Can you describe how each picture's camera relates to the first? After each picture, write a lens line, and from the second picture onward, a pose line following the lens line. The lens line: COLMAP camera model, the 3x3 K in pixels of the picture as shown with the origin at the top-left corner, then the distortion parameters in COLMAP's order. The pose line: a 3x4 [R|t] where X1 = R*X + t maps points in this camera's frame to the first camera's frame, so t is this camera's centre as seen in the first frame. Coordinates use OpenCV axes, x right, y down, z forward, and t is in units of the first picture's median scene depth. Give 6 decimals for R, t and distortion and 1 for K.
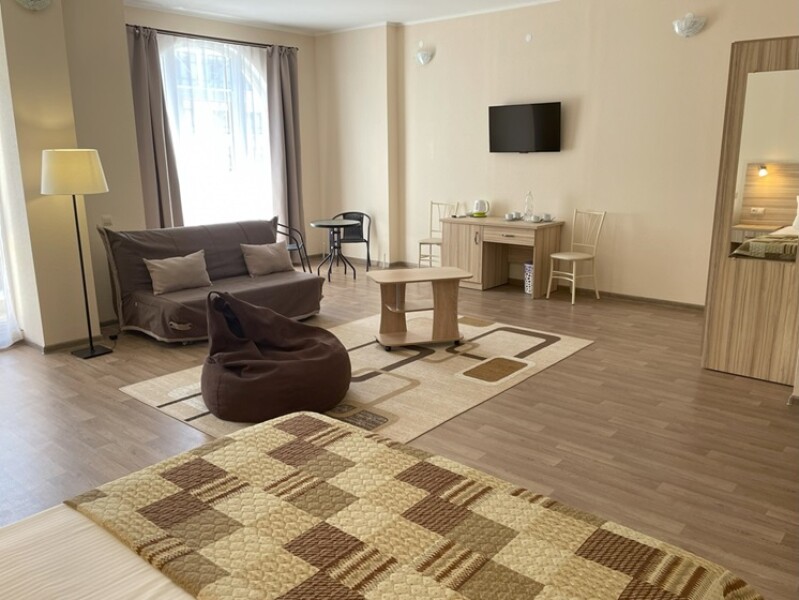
lens RADIAL K [[641.1, 0, 399.4], [0, 641.1, 299.5], [0, 0, 1]] dist [0.000028, 0.000065]
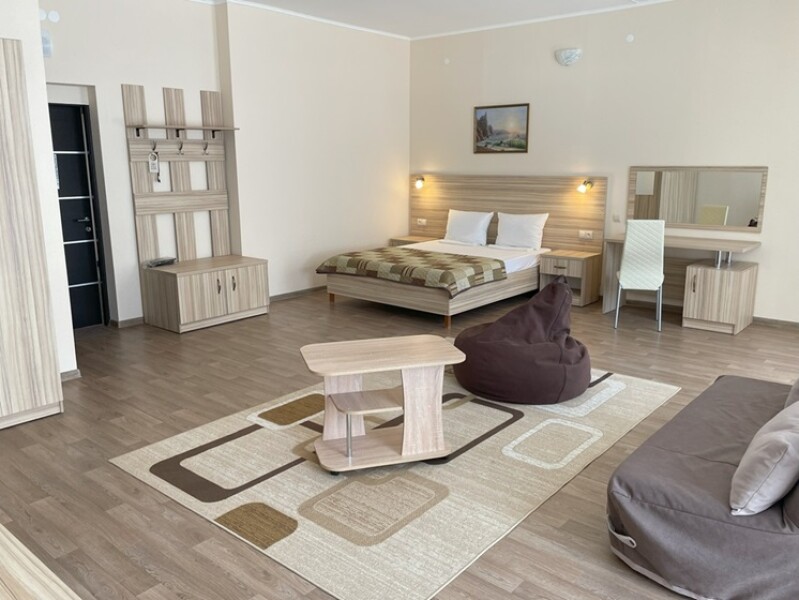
lens RADIAL K [[641.1, 0, 399.9], [0, 641.1, 298.9], [0, 0, 1]] dist [0.000028, 0.000065]
pose [[-0.999874, 0.015731, 0.001895, 0.009269], [0.015050, 0.905511, 0.424056, -0.382502], [0.004954, 0.424031, -0.905634, 1.657502]]
